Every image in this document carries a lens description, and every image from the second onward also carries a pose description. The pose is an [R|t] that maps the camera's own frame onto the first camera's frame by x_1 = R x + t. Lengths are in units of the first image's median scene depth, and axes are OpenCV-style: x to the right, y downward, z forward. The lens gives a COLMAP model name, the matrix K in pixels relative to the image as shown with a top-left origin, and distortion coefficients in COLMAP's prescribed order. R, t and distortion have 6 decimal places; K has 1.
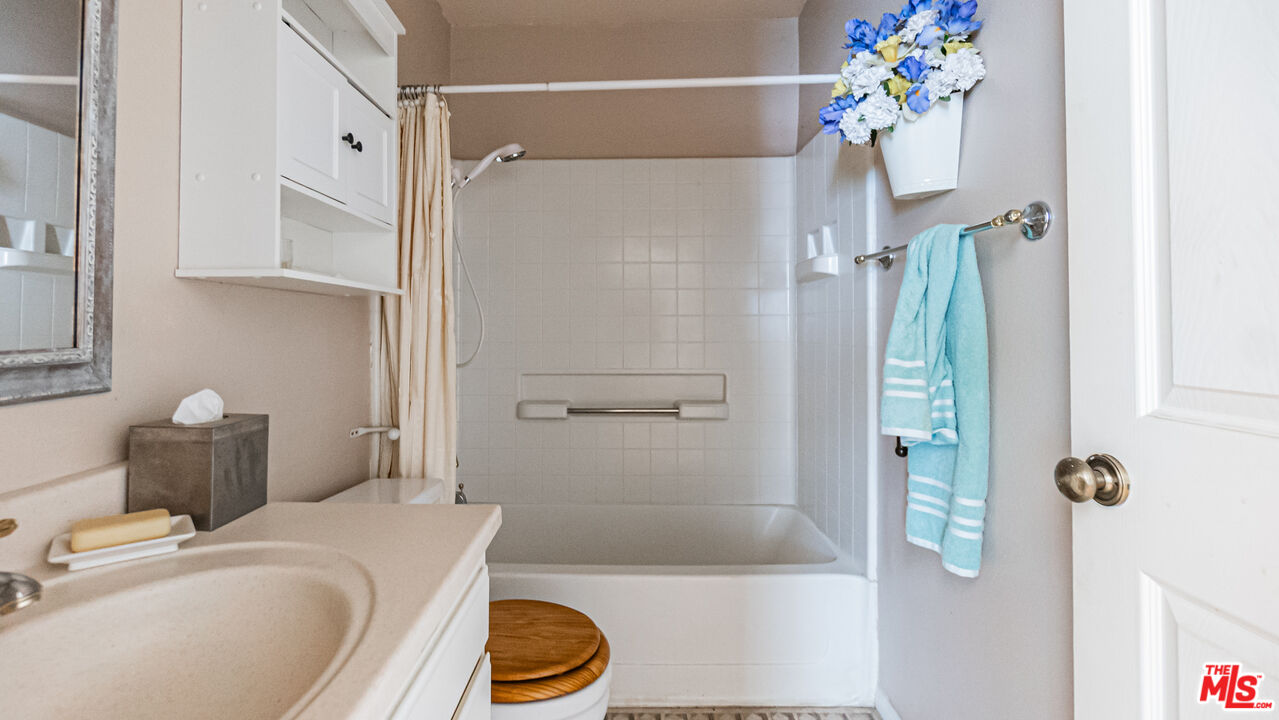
lens RADIAL K [[556.7, 0, 622.7], [0, 556.7, 359.7], [0, 0, 1]] dist [-0.001838, 0.000080]
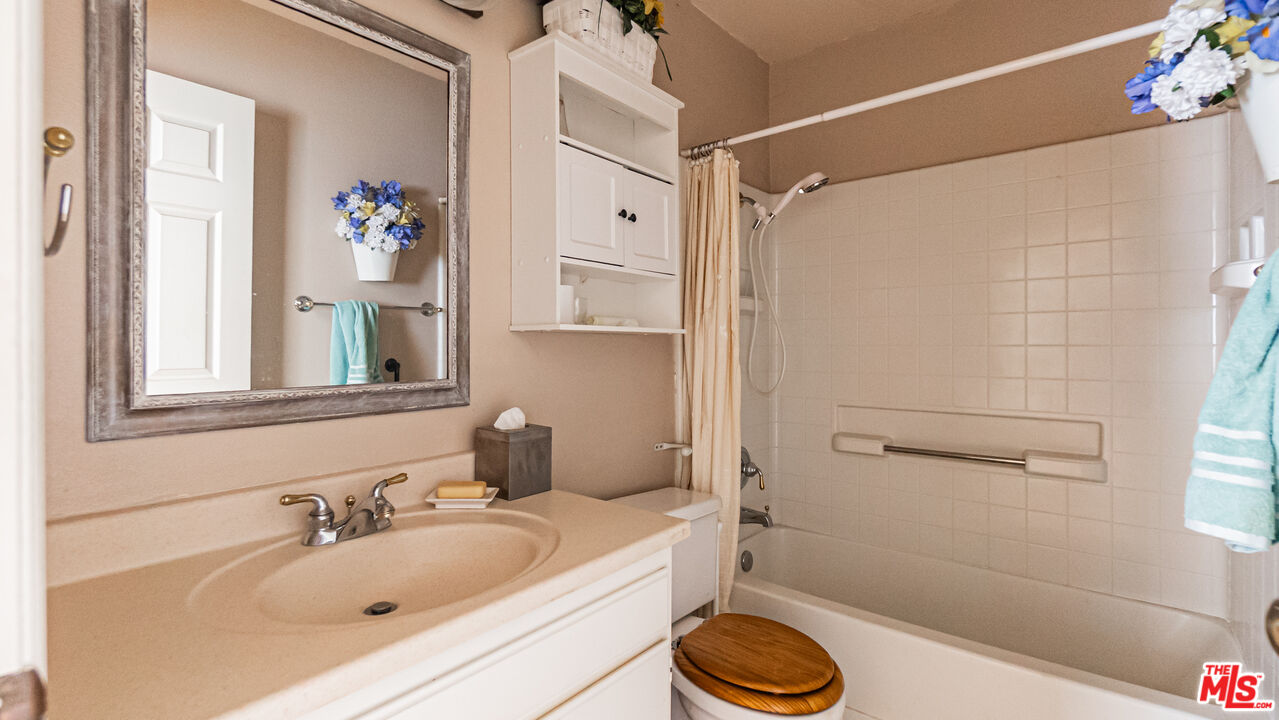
lens RADIAL K [[582.7, 0, 640.9], [0, 582.7, 404.6], [0, 0, 1]] dist [0.002925, 0.000464]
pose [[0.790129, 0.063281, -0.609665, 0.362927], [-0.036979, 0.997766, 0.055638, -0.041193], [0.611824, -0.021417, 0.790704, -0.025723]]
